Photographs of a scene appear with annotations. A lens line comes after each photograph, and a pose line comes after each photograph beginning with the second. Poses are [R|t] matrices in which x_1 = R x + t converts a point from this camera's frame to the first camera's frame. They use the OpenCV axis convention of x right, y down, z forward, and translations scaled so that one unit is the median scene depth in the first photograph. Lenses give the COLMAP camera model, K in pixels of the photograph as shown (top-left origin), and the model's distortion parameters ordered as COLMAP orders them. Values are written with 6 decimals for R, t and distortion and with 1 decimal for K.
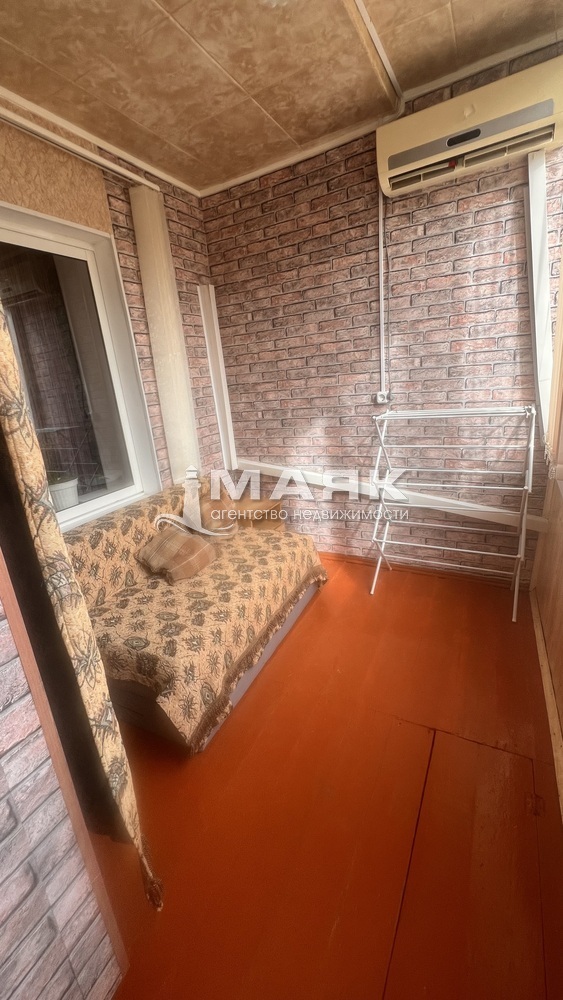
lens RADIAL K [[402.2, 0, 281.5], [0, 402.2, 500.0], [0, 0, 1]] dist [0.000016, -0.000238]
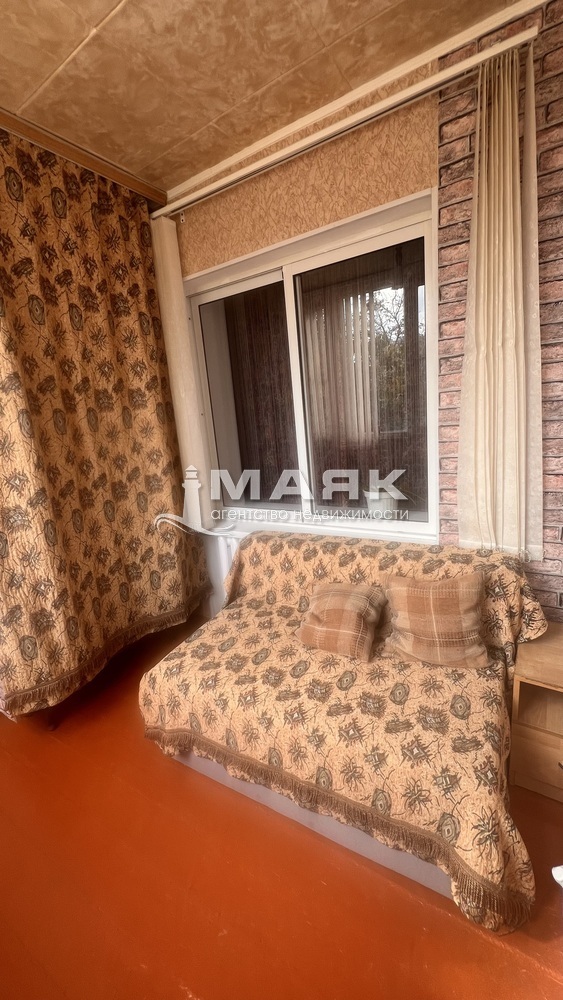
lens RADIAL K [[402.2, 0, 281.5], [0, 402.2, 500.0], [0, 0, 1]] dist [0.000016, -0.000238]
pose [[-0.083083, 0.307660, -0.947862, 0.483699], [-0.207411, 0.924983, 0.318414, -0.345995], [0.974719, 0.223052, -0.013038, 0.946783]]
